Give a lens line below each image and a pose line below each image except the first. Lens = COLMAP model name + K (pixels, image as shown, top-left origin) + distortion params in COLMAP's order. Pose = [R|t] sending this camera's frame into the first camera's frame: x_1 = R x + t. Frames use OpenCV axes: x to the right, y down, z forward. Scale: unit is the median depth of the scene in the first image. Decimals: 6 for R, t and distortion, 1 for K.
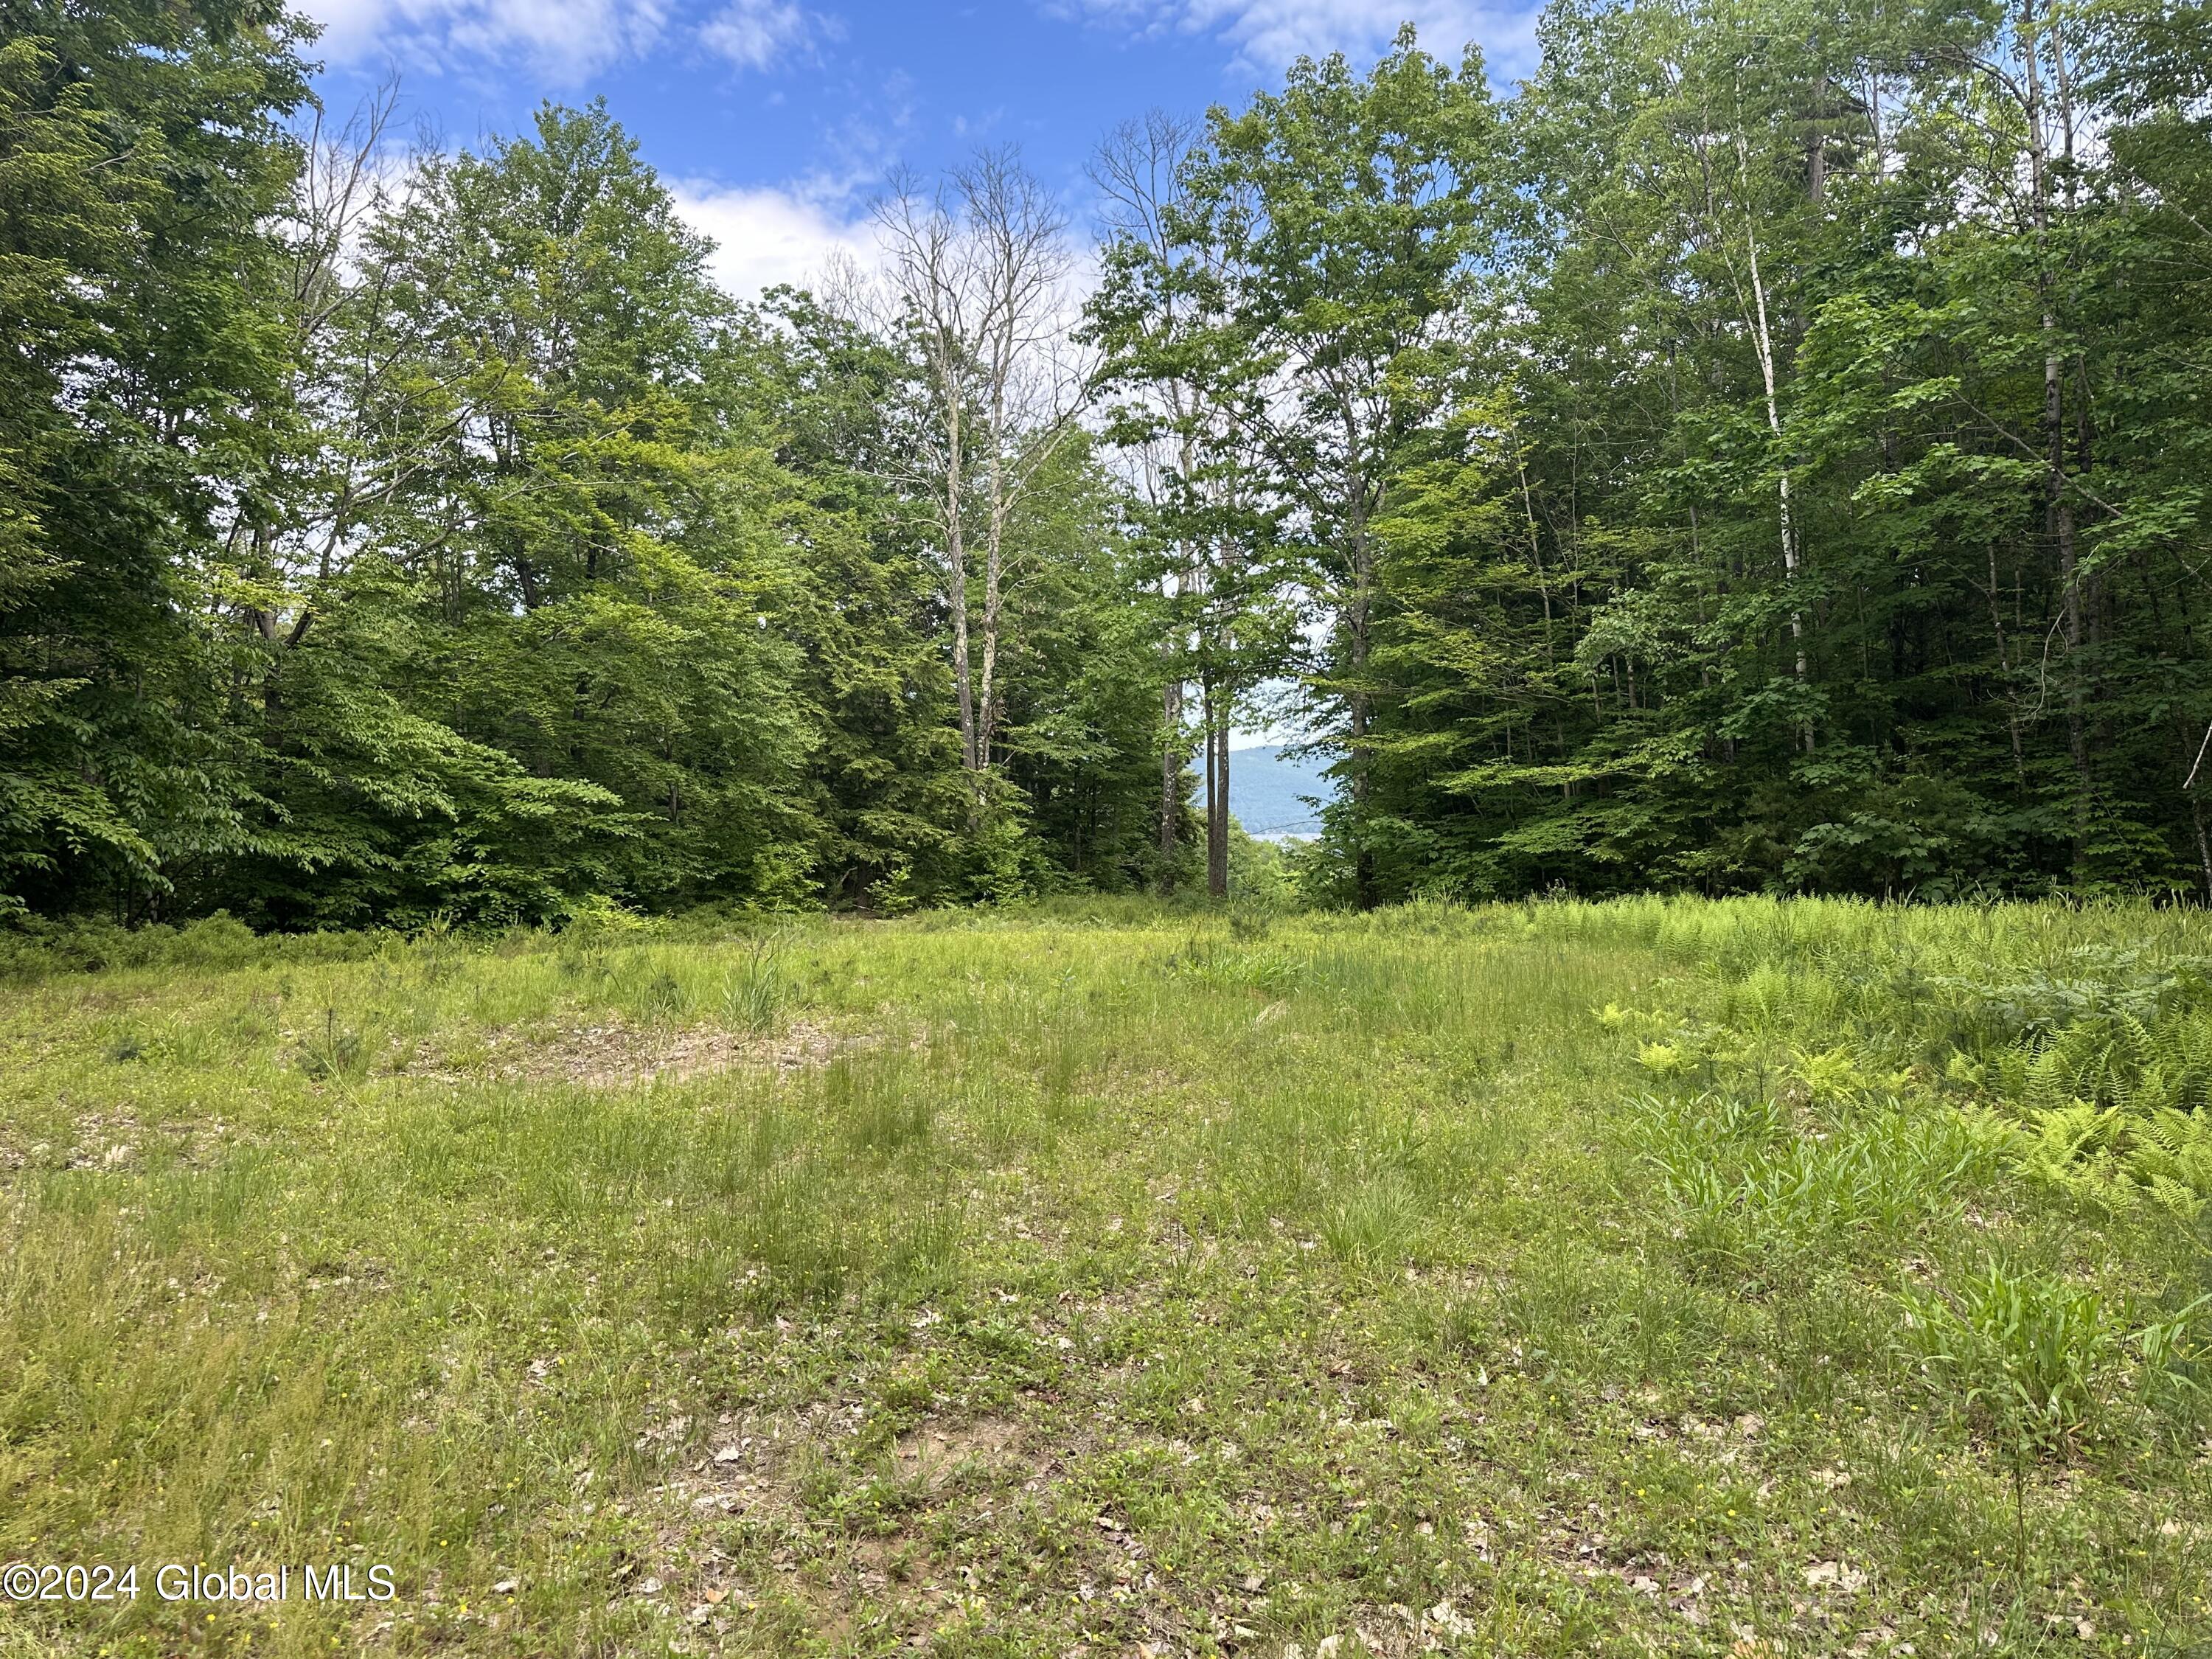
lens RADIAL K [[1555.8, 0, 1102.7], [0, 1555.8, 844.1], [0, 0, 1]] dist [0.140210, -0.201617]
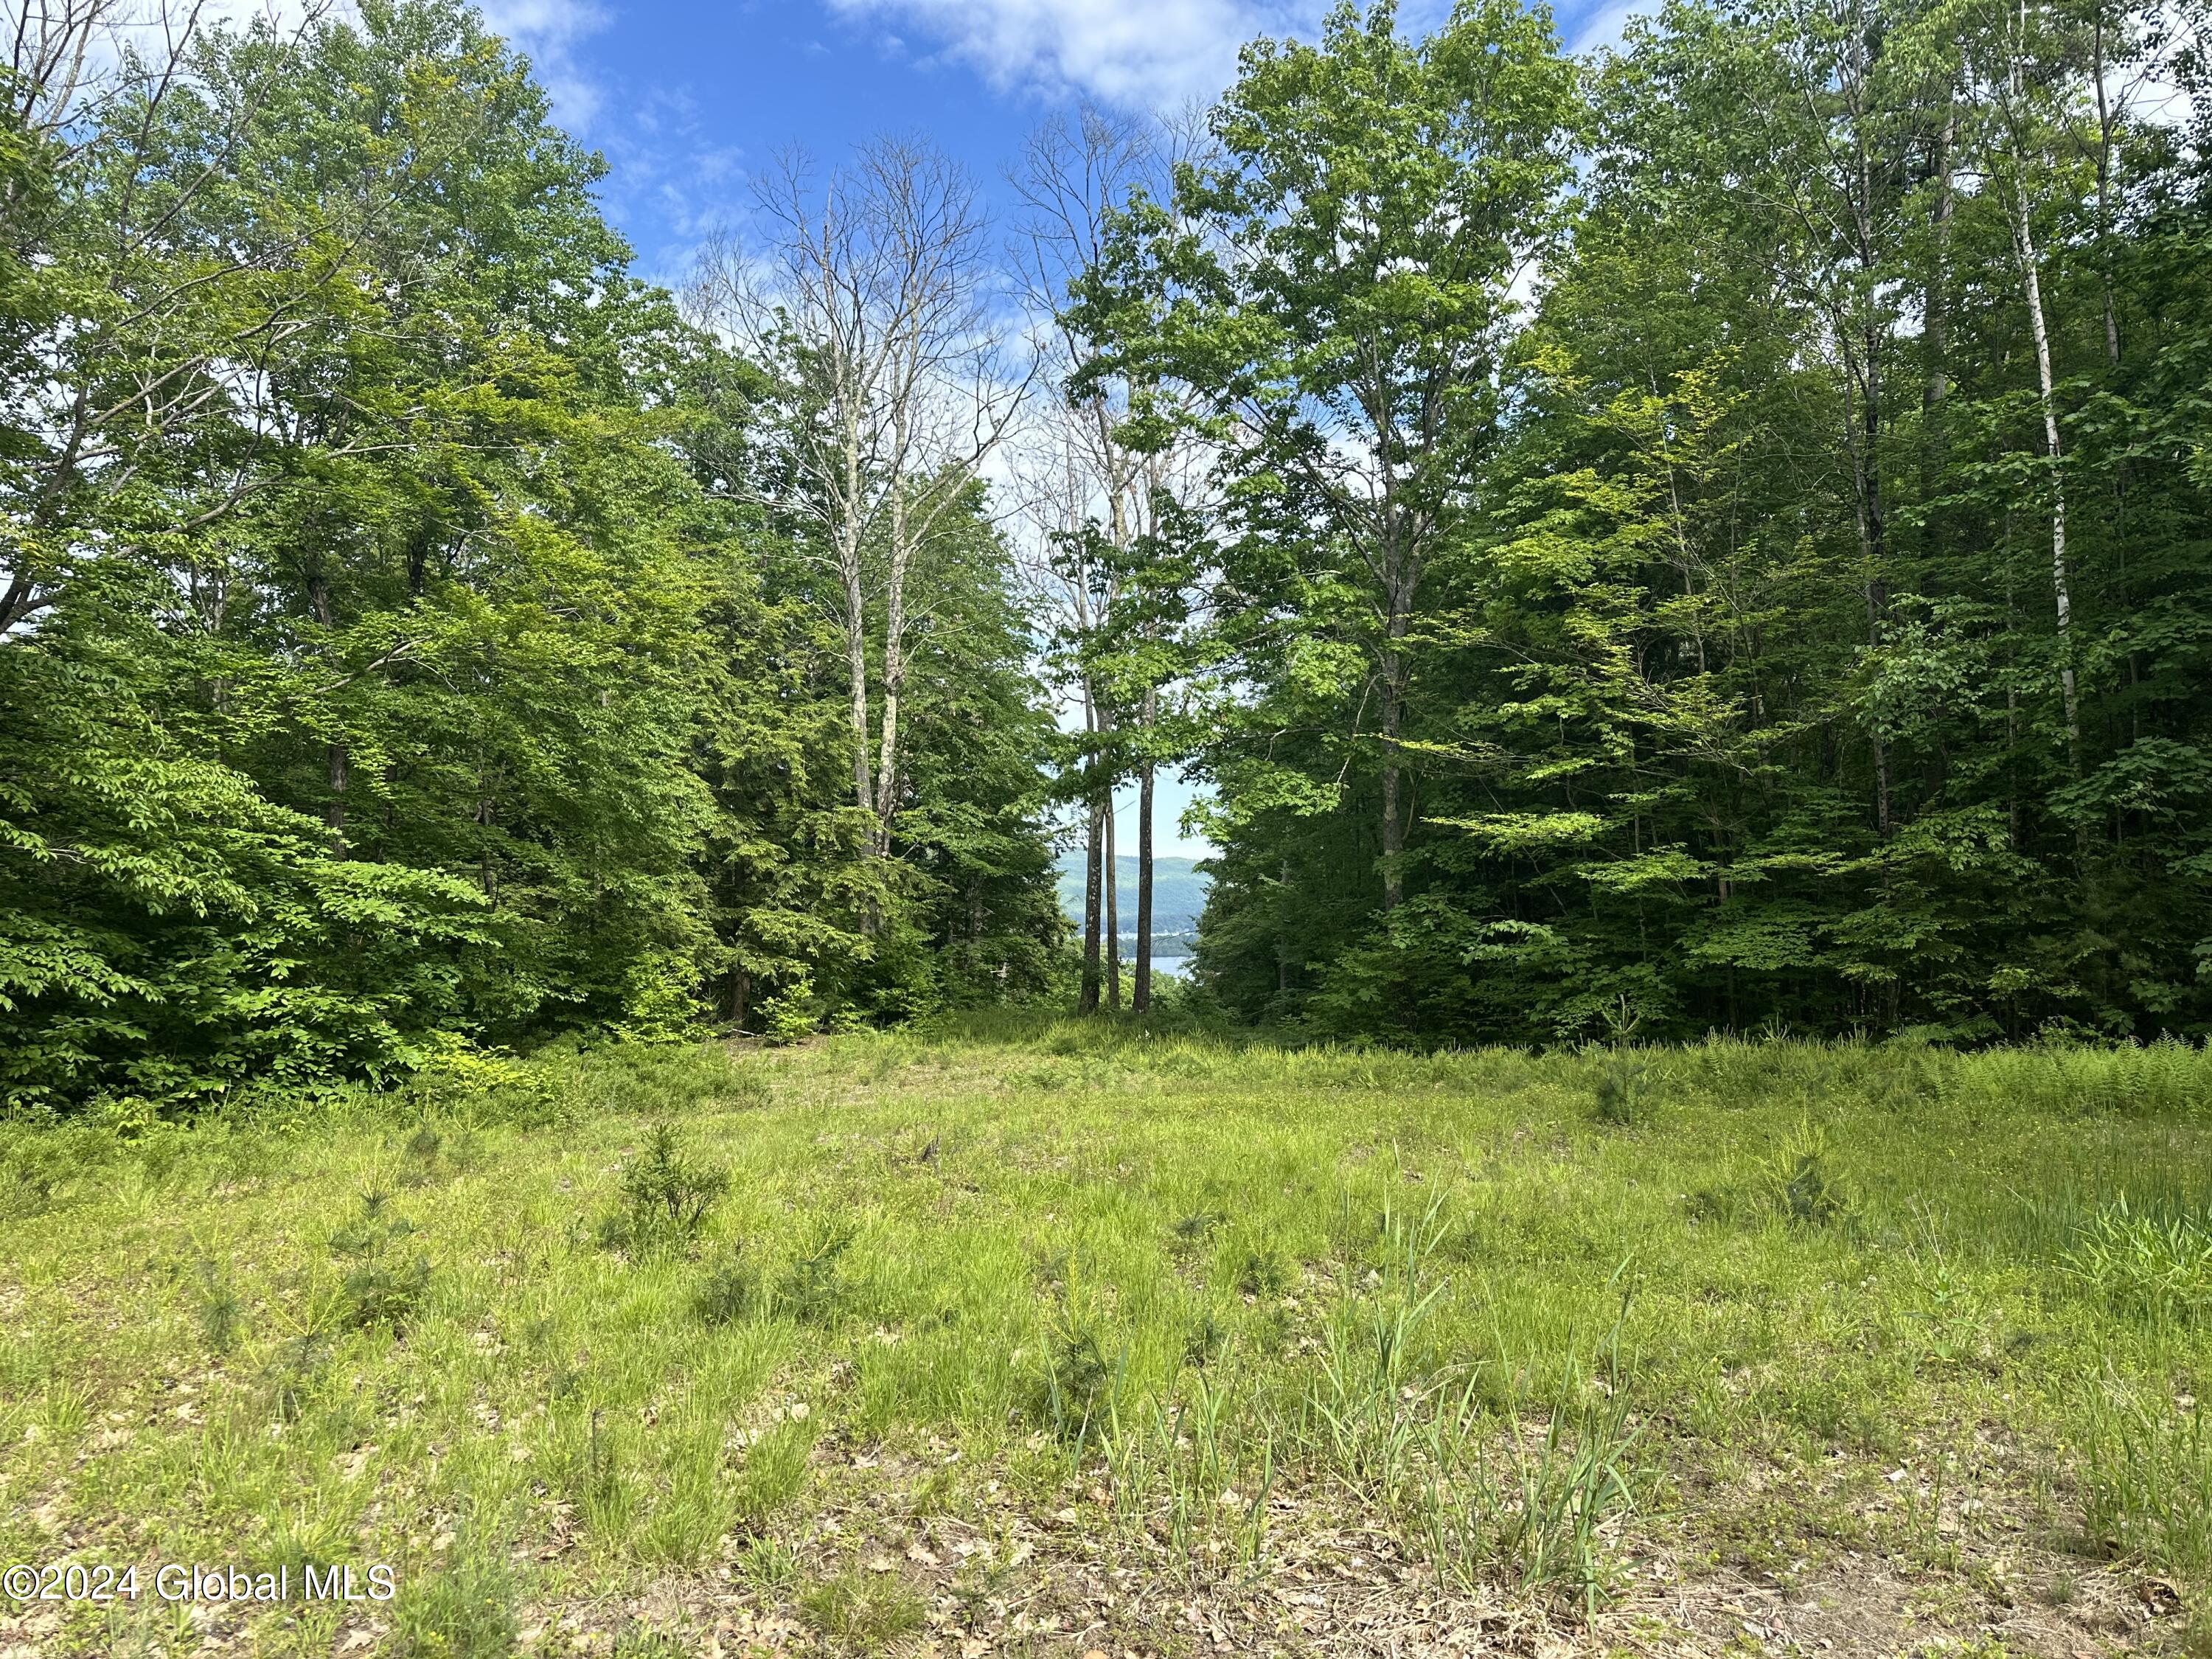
lens RADIAL K [[1555.8, 0, 1102.7], [0, 1555.8, 844.1], [0, 0, 1]] dist [0.140210, -0.201617]
pose [[0.987849, 0.010135, 0.155088, -0.110175], [-0.000011, 0.997876, -0.065141, -0.002806], [-0.155419, 0.064348, 0.985751, 0.204733]]
